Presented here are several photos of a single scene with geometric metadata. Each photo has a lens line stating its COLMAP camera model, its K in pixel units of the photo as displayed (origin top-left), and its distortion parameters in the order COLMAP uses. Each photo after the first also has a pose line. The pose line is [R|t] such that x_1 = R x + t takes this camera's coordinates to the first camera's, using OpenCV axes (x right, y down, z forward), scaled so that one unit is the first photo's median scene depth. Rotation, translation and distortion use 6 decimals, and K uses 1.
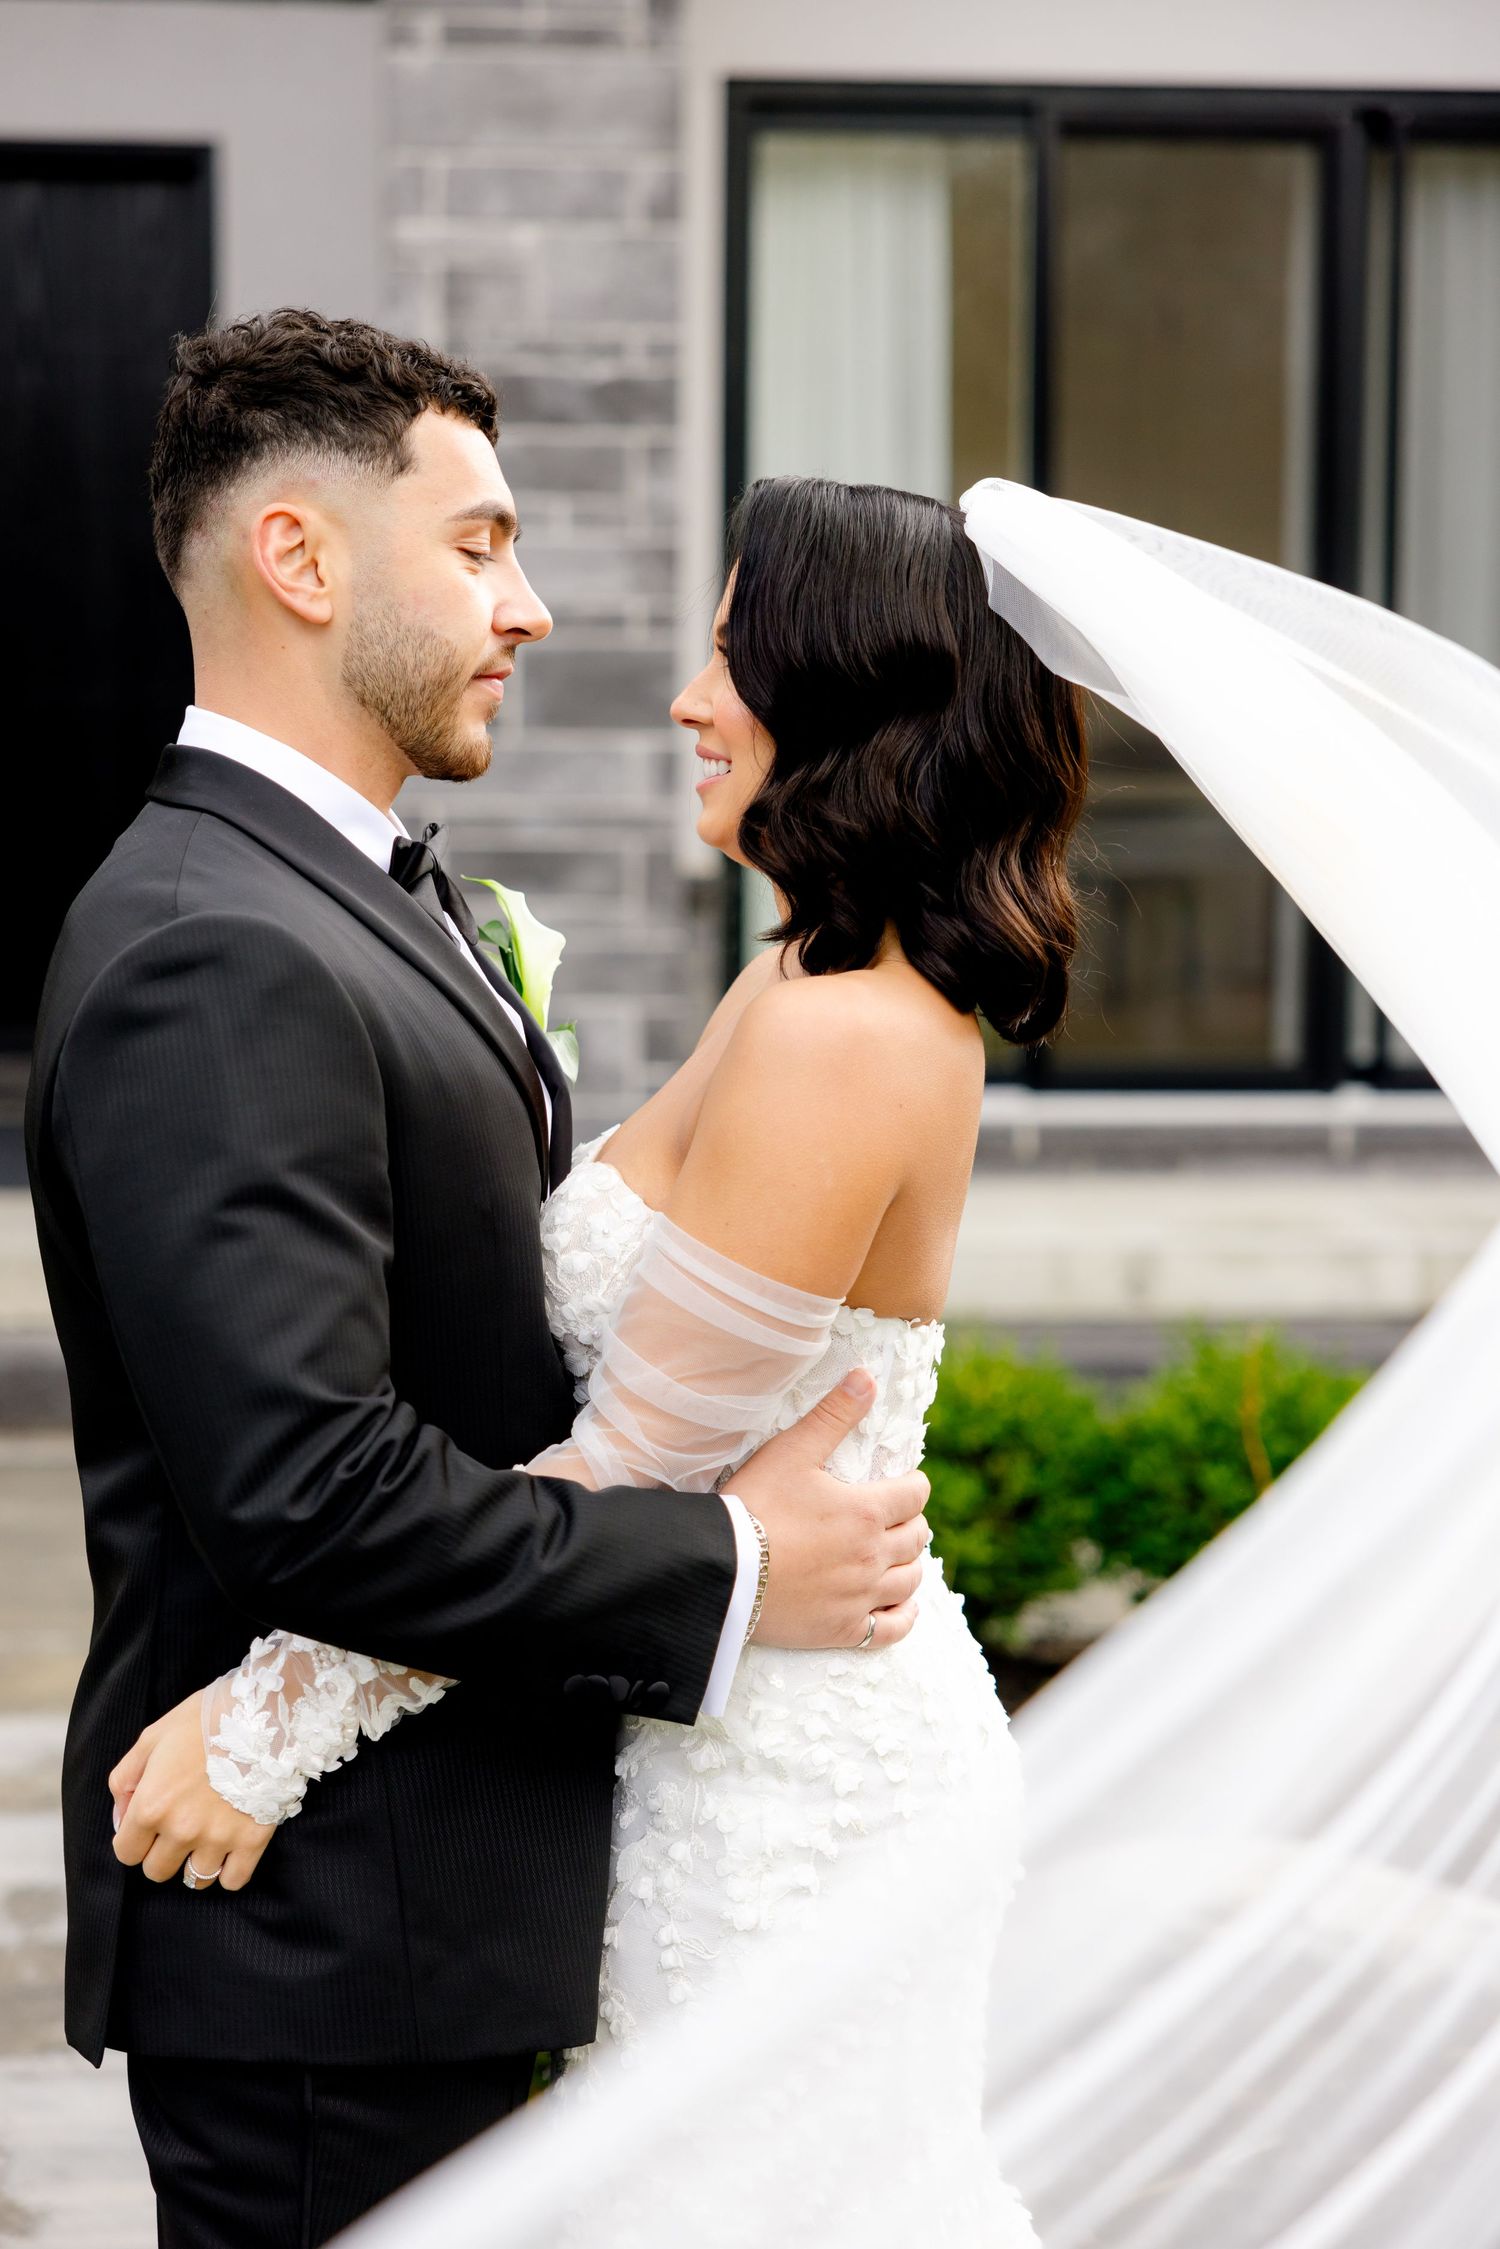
lens RADIAL K [[4218.4, 0, 750.0], [0, 4218.4, 1124.5], [0, 0, 1]] dist [0.032183, 0.008905]
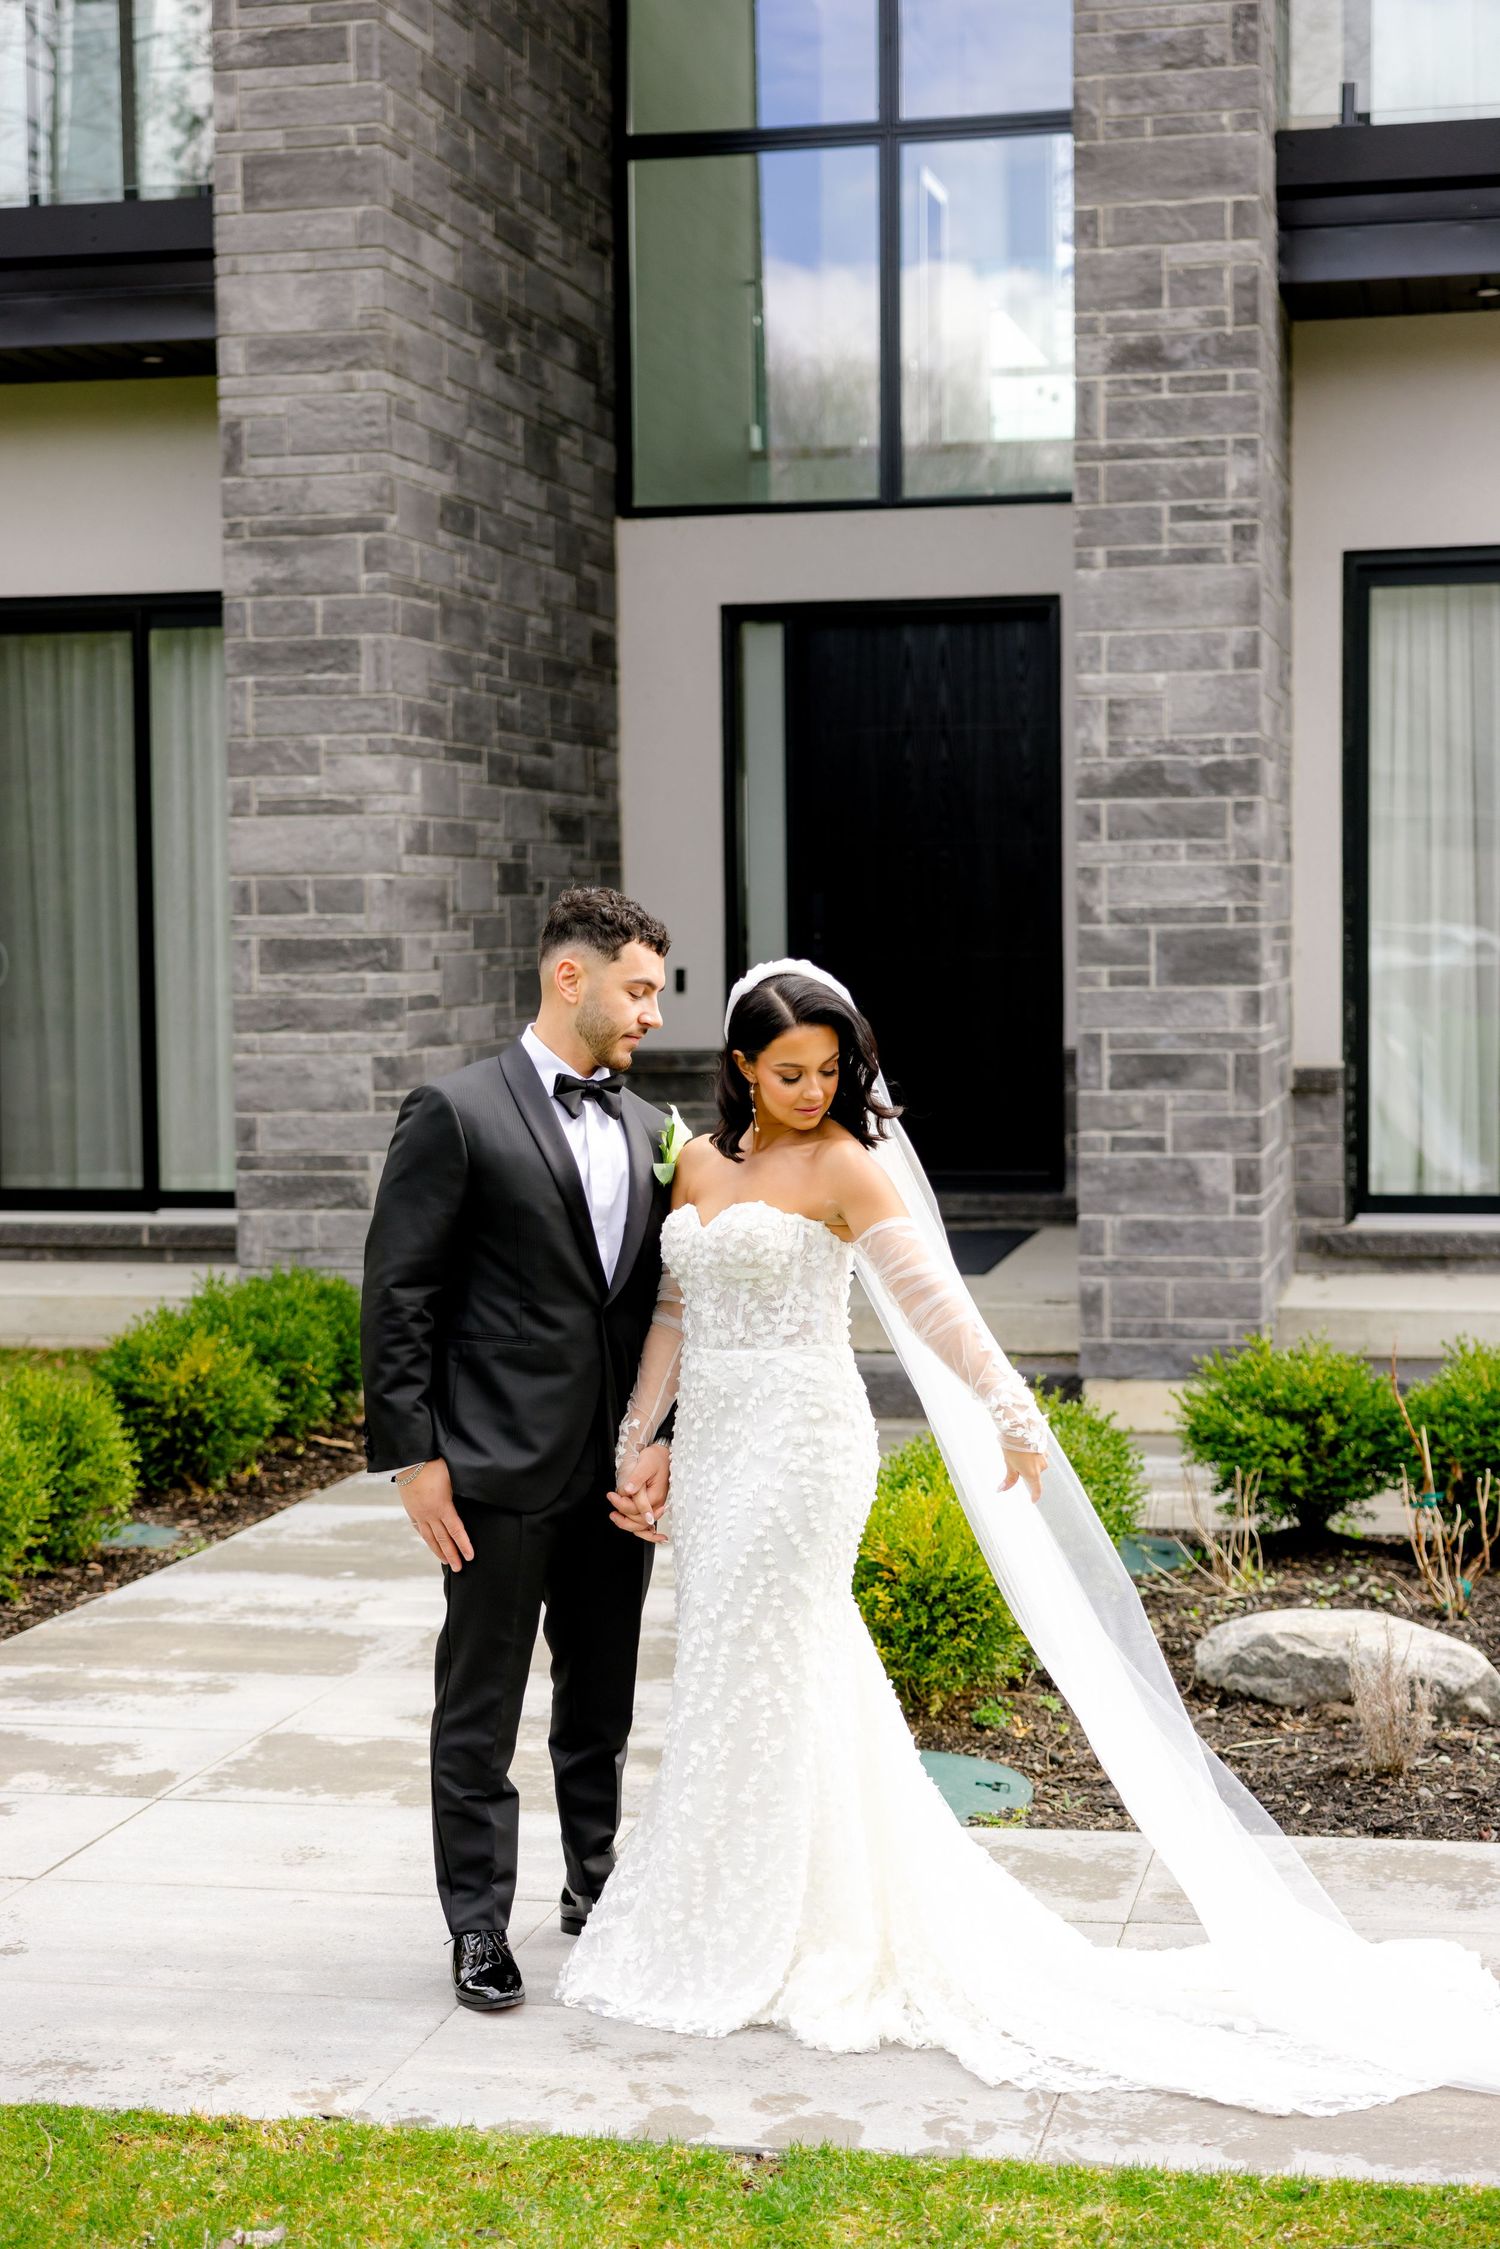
lens RADIAL K [[3483.2, 0, 740.8], [0, 3483.2, 1145.2], [0, 0, 1]] dist [0.021416, 0.059757]
pose [[0.954195, 0.002294, -0.299176, 0.193295], [-0.012044, 0.999455, -0.030750, 0.011334], [0.298943, 0.032945, 0.953702, -0.316348]]
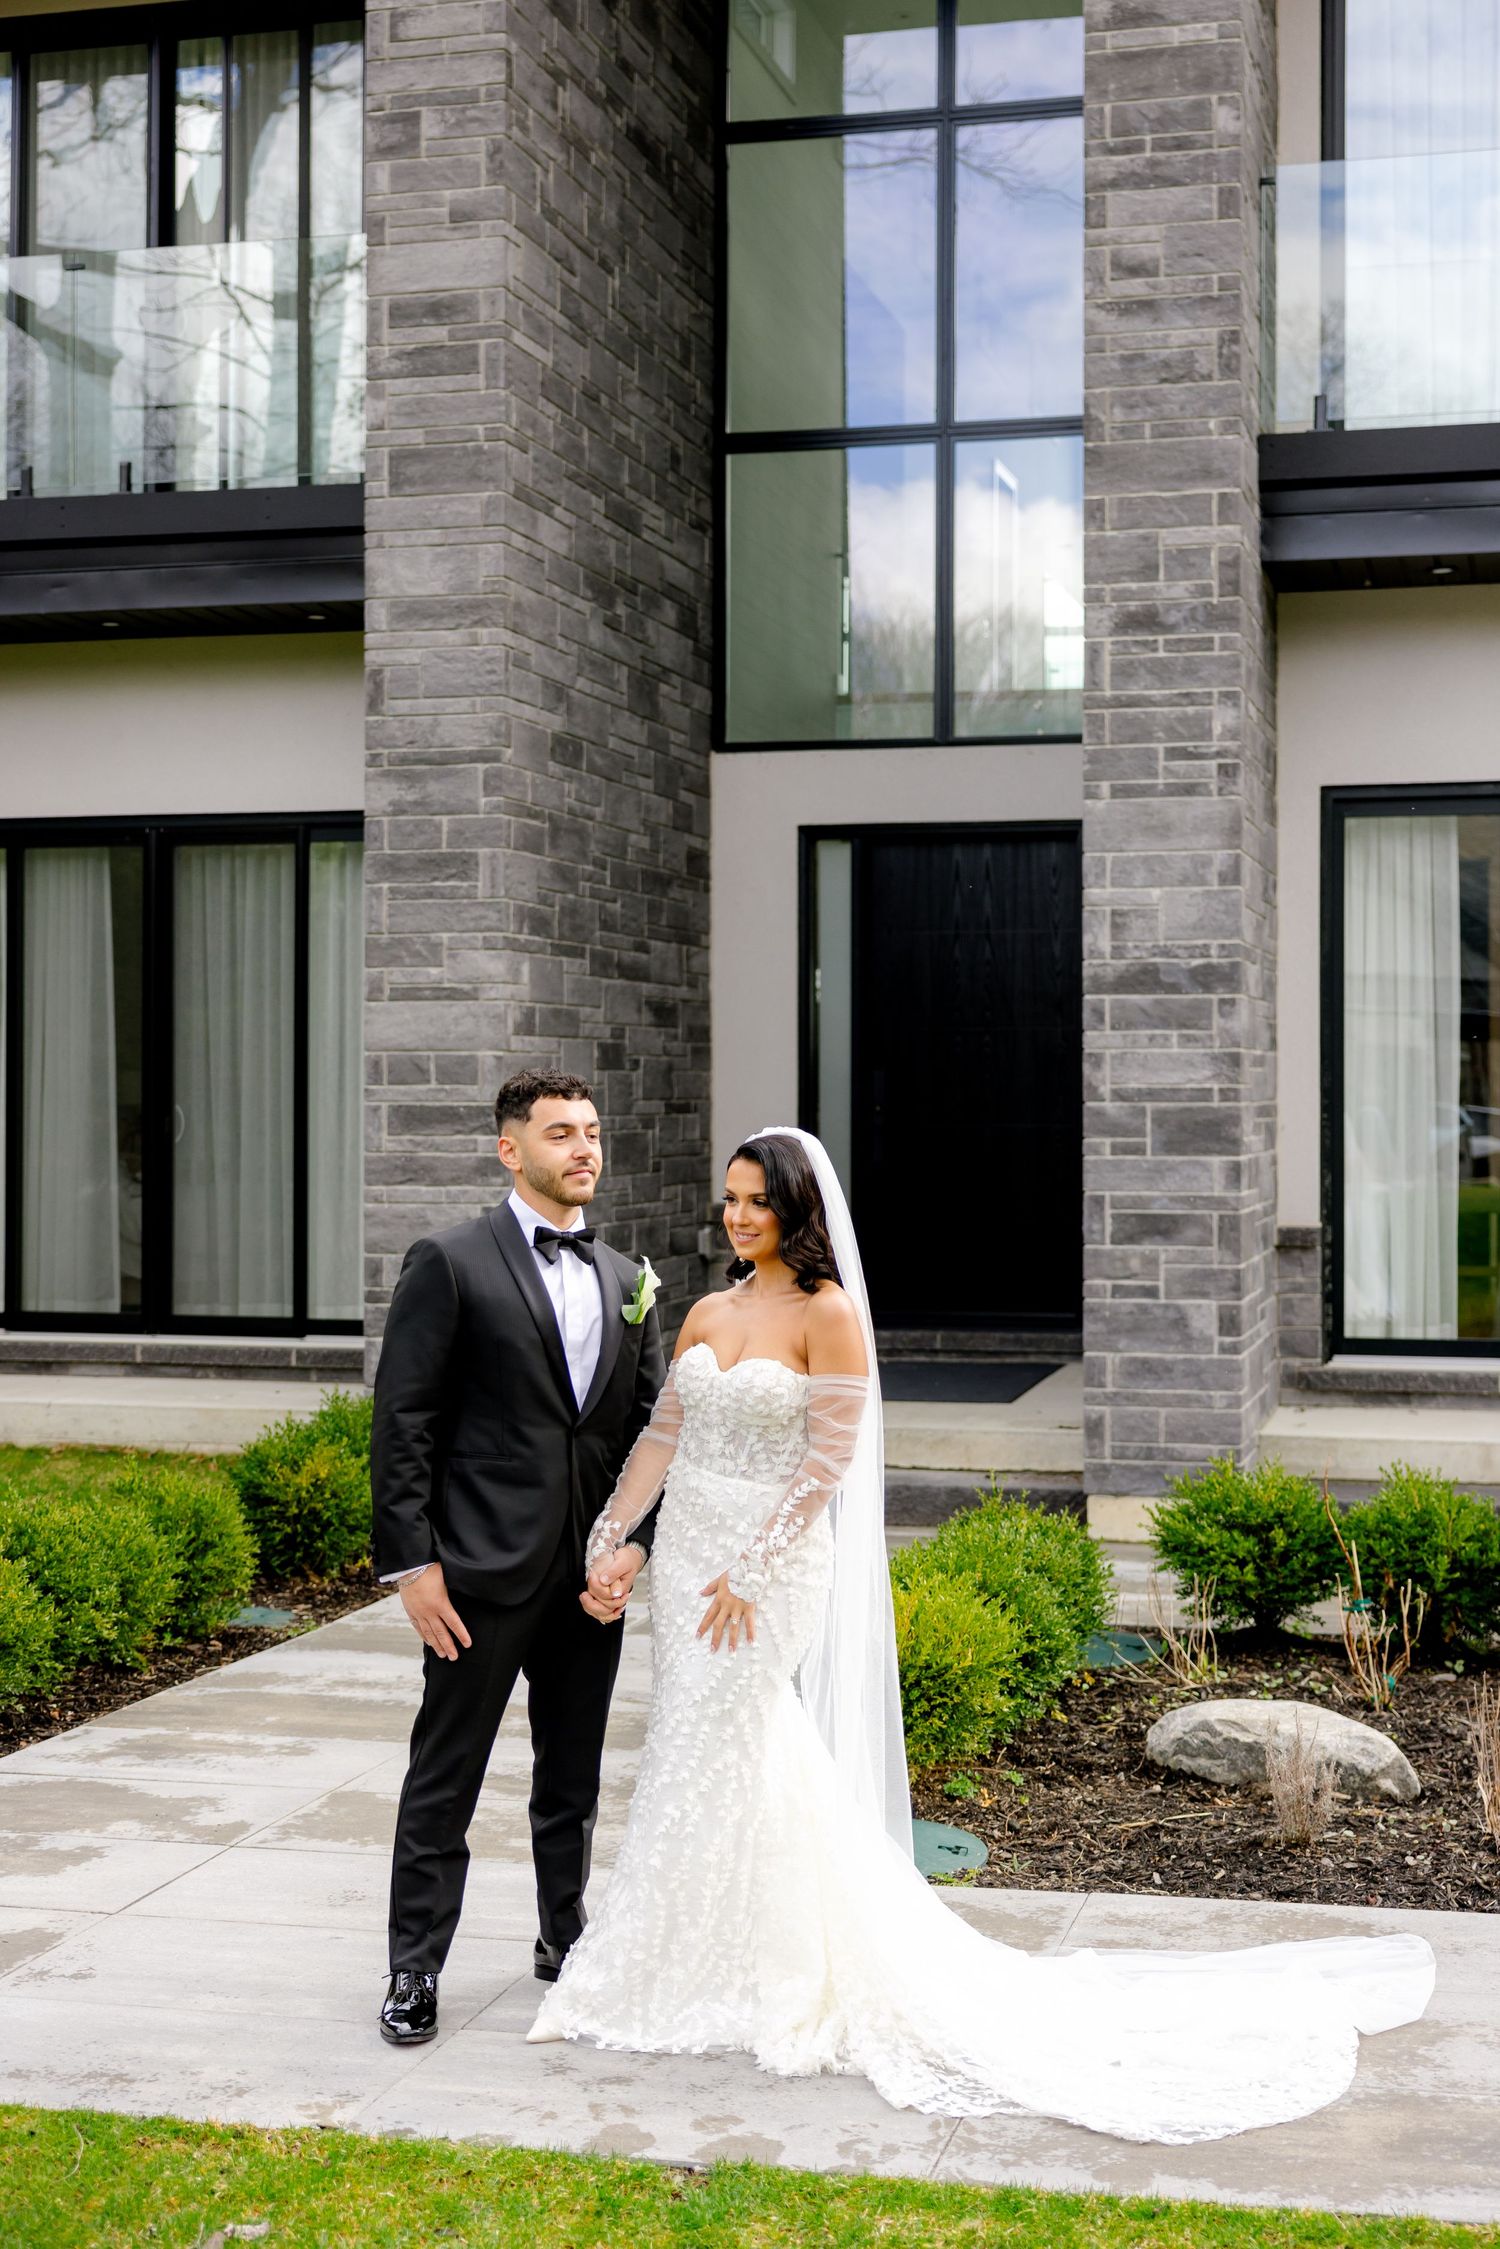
lens RADIAL K [[3004.1, 0, 779.7], [0, 3004.1, 1086.7], [0, 0, 1]] dist [0.001220, 0.040693]
pose [[0.945191, -0.005787, -0.326467, 0.226235], [-0.027120, 0.994997, -0.096155, 0.010093], [0.325390, 0.099738, 0.940305, -0.312799]]
